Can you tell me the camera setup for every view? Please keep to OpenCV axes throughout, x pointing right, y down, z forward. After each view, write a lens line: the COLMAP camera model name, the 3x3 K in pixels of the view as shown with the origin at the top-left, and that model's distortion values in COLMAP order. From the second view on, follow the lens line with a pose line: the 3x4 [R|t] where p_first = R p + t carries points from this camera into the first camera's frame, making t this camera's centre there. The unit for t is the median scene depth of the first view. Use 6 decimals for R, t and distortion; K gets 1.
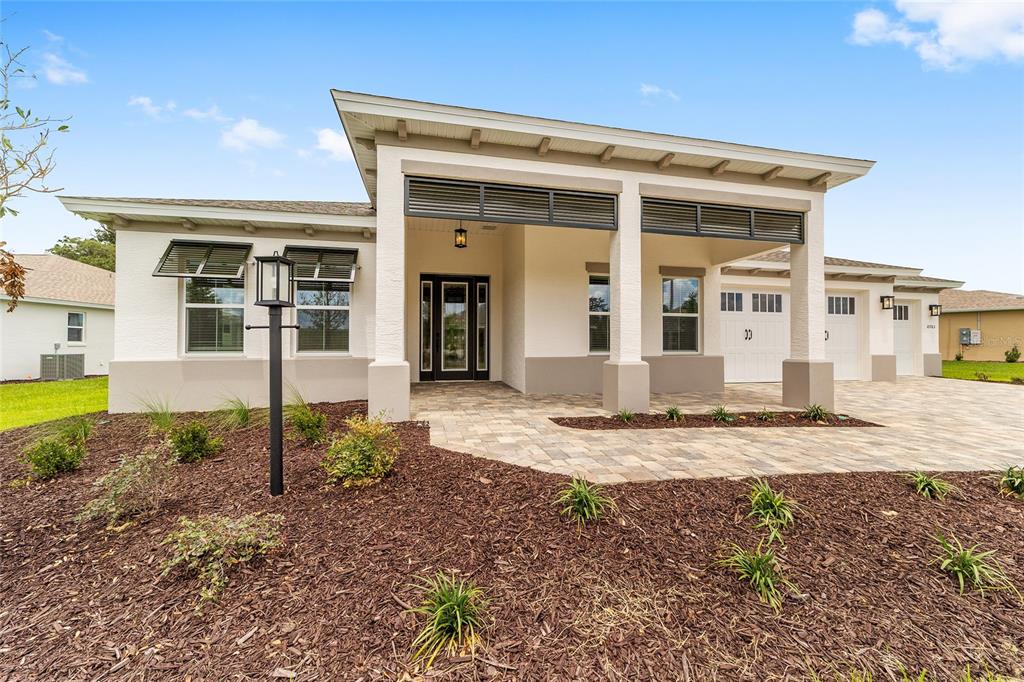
lens RADIAL K [[394.2, 0, 512.2], [0, 394.2, 342.5], [0, 0, 1]] dist [-0.006997, 0.003348]
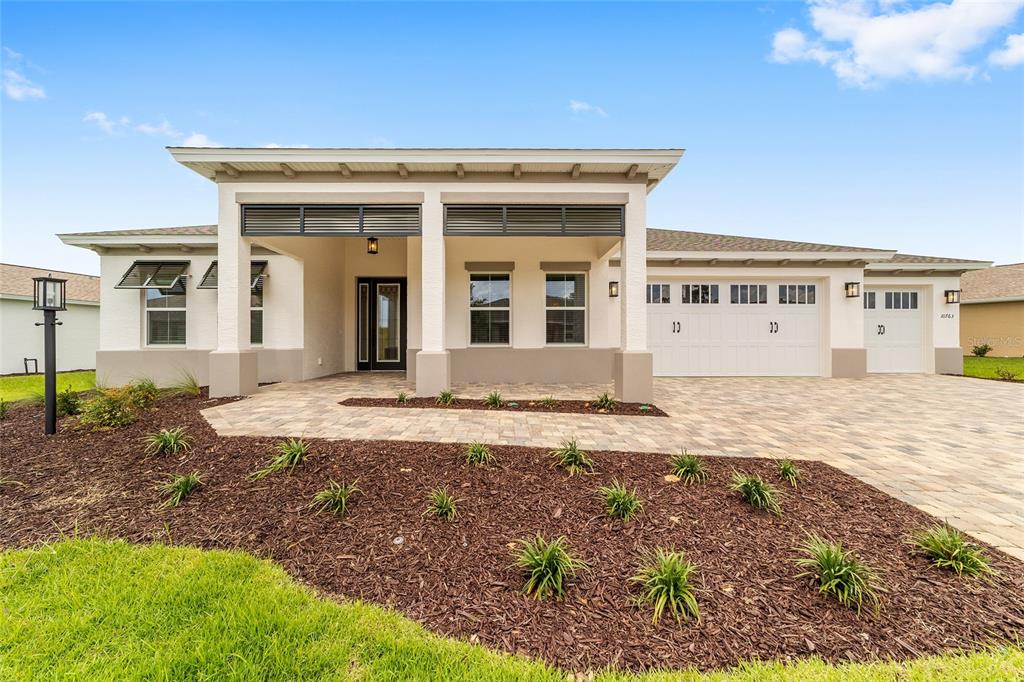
lens RADIAL K [[394.2, 0, 516.3], [0, 394.2, 348.6], [0, 0, 1]] dist [-0.006997, 0.003348]
pose [[0.979705, 0.000116, -0.200445, 0.511024], [0.004703, 0.999711, 0.023567, 0.010403], [0.200390, -0.024031, 0.979421, -0.045642]]
